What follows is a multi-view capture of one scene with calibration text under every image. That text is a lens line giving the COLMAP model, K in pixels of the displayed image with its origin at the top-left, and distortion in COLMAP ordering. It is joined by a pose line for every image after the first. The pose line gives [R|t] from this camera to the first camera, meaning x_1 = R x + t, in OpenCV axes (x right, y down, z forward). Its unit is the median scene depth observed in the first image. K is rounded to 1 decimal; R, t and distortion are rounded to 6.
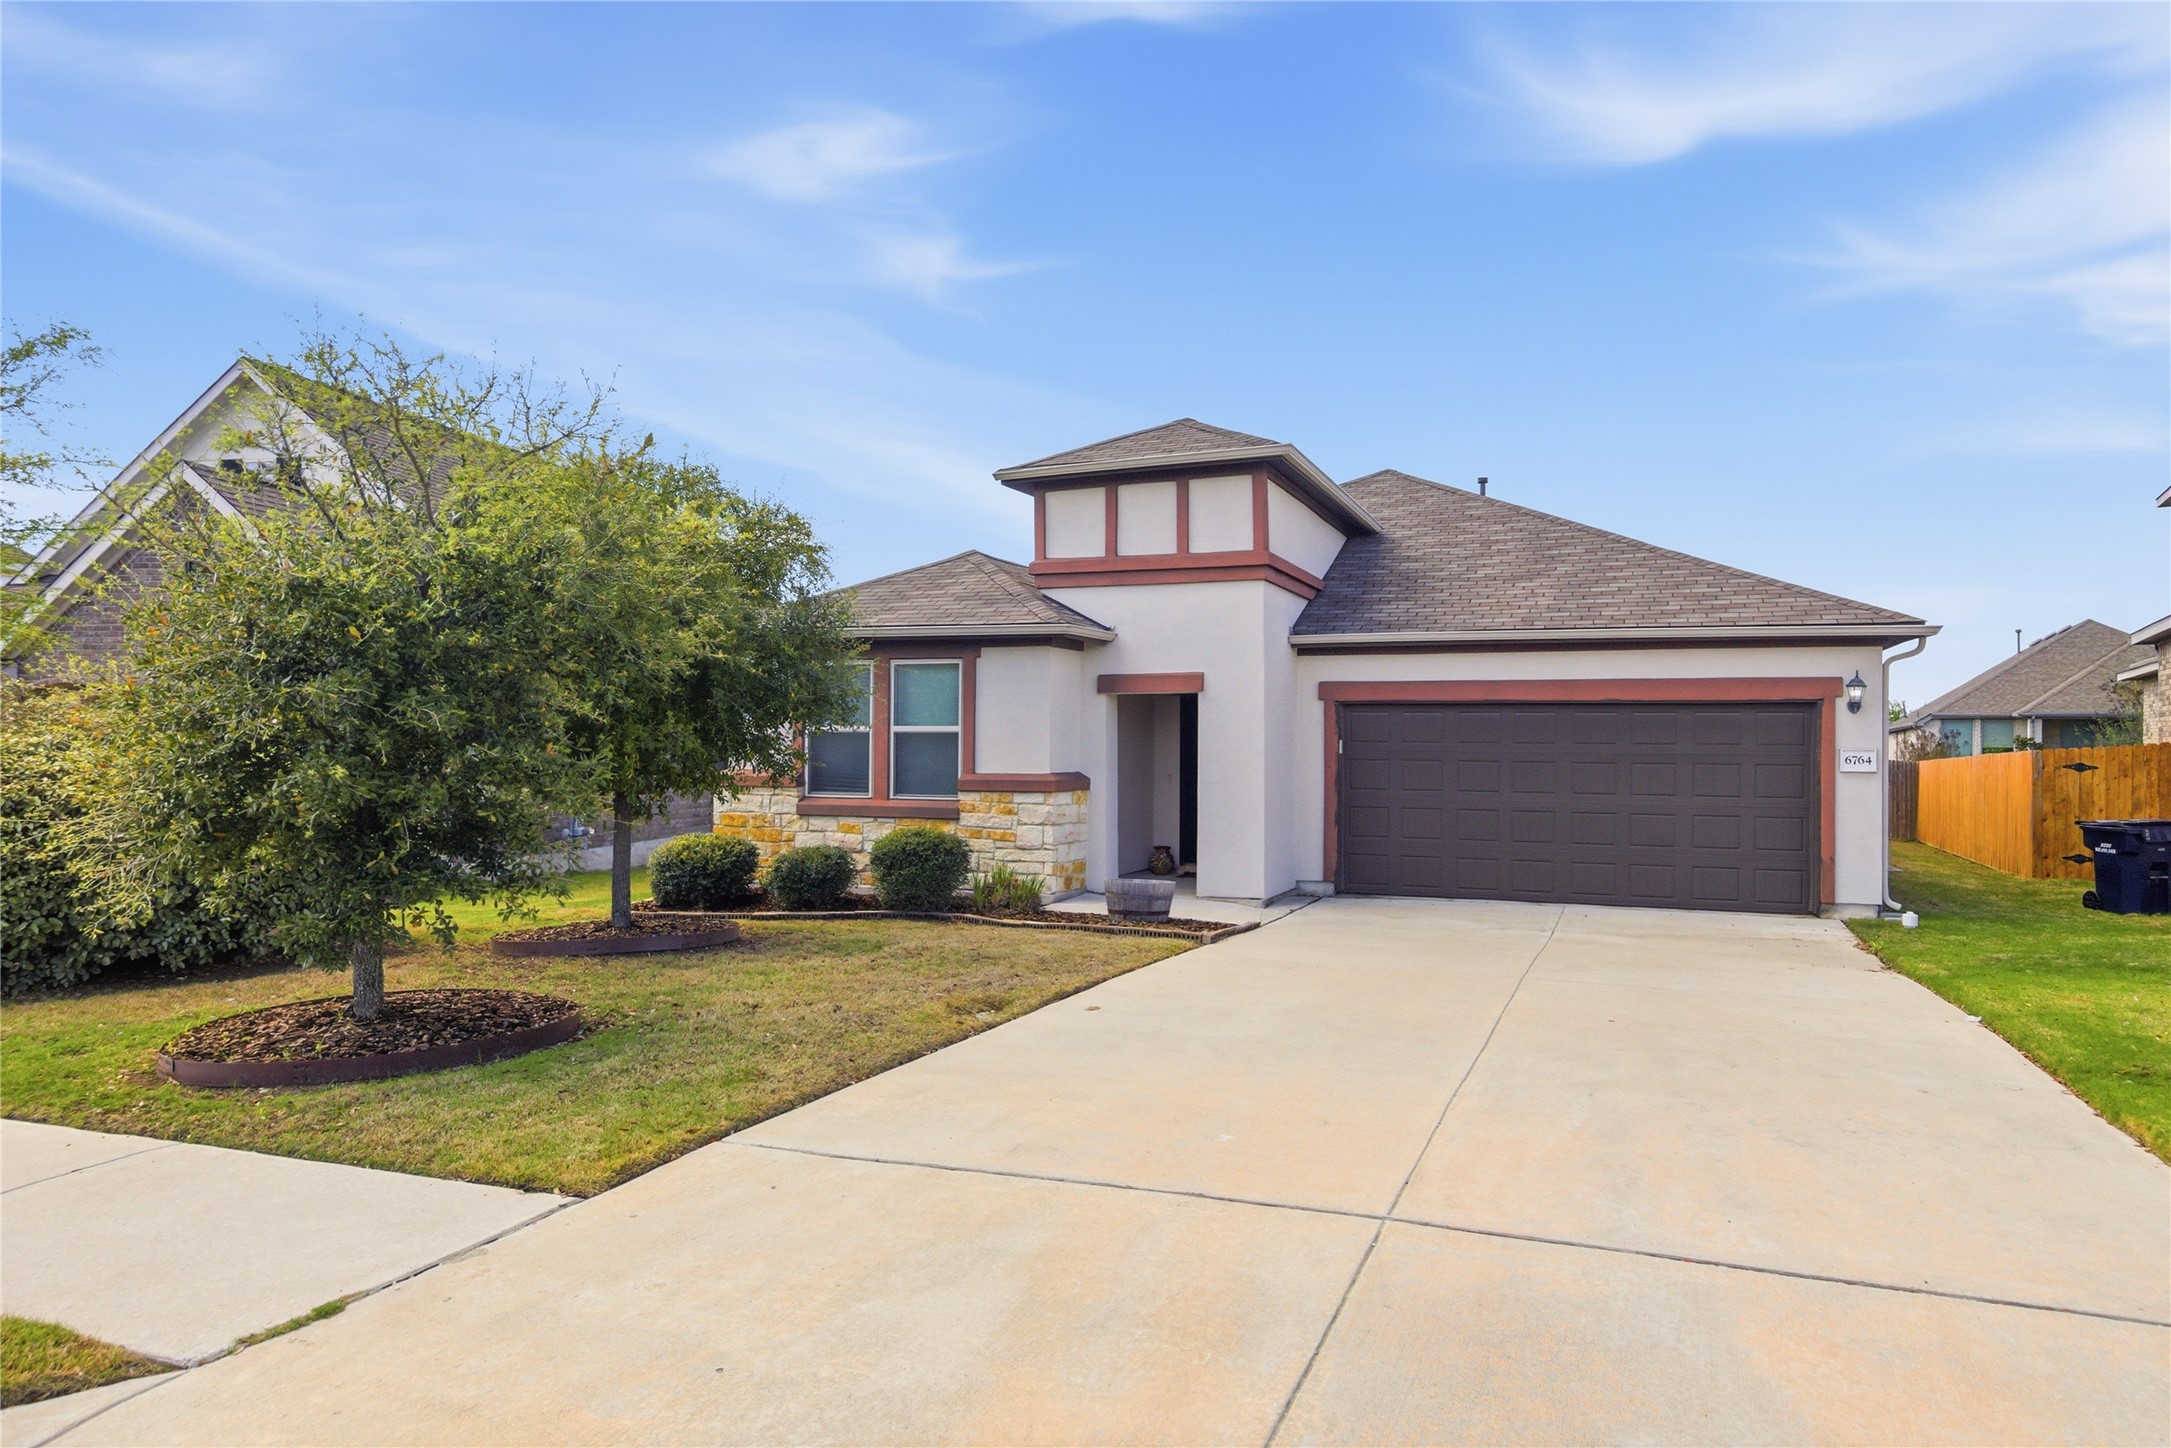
lens RADIAL K [[1026.9, 0, 1081.7], [0, 1026.9, 729.8], [0, 0, 1]] dist [0.005916, -0.000123]
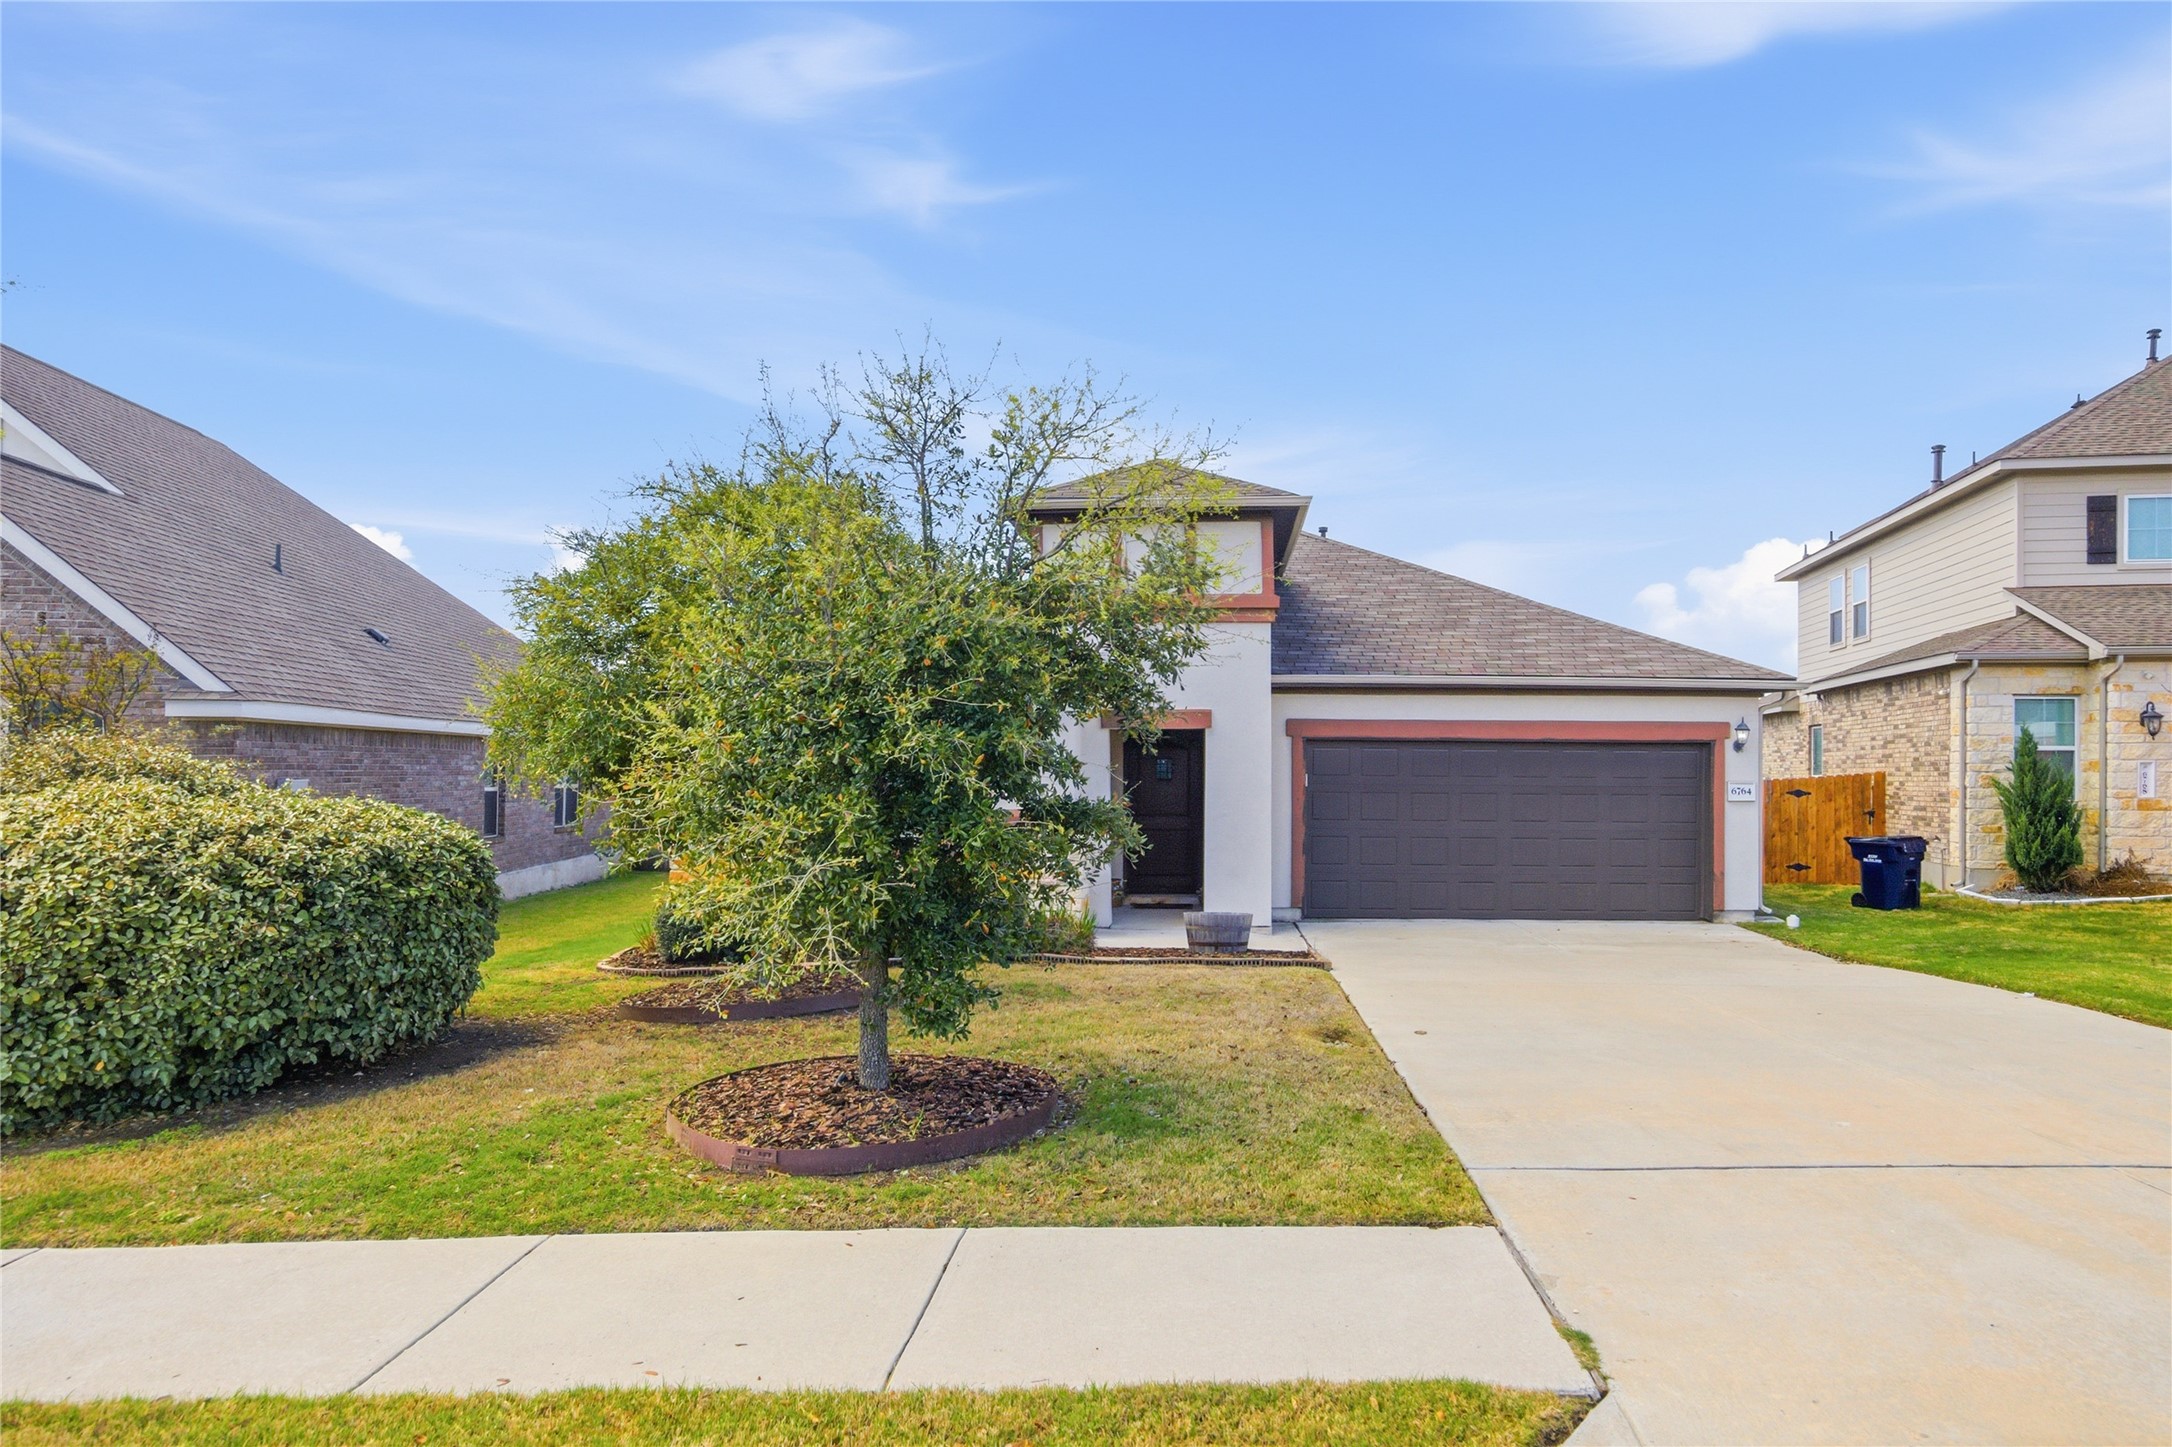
lens RADIAL K [[1055.1, 0, 1082.5], [0, 1055.1, 753.4], [0, 0, 1]] dist [0.003881, 0.000091]
pose [[0.962192, 0.003572, 0.272349, -0.293226], [-0.002889, 0.999992, -0.002909, -0.008062], [-0.272357, 0.002012, 0.962194, 0.014841]]
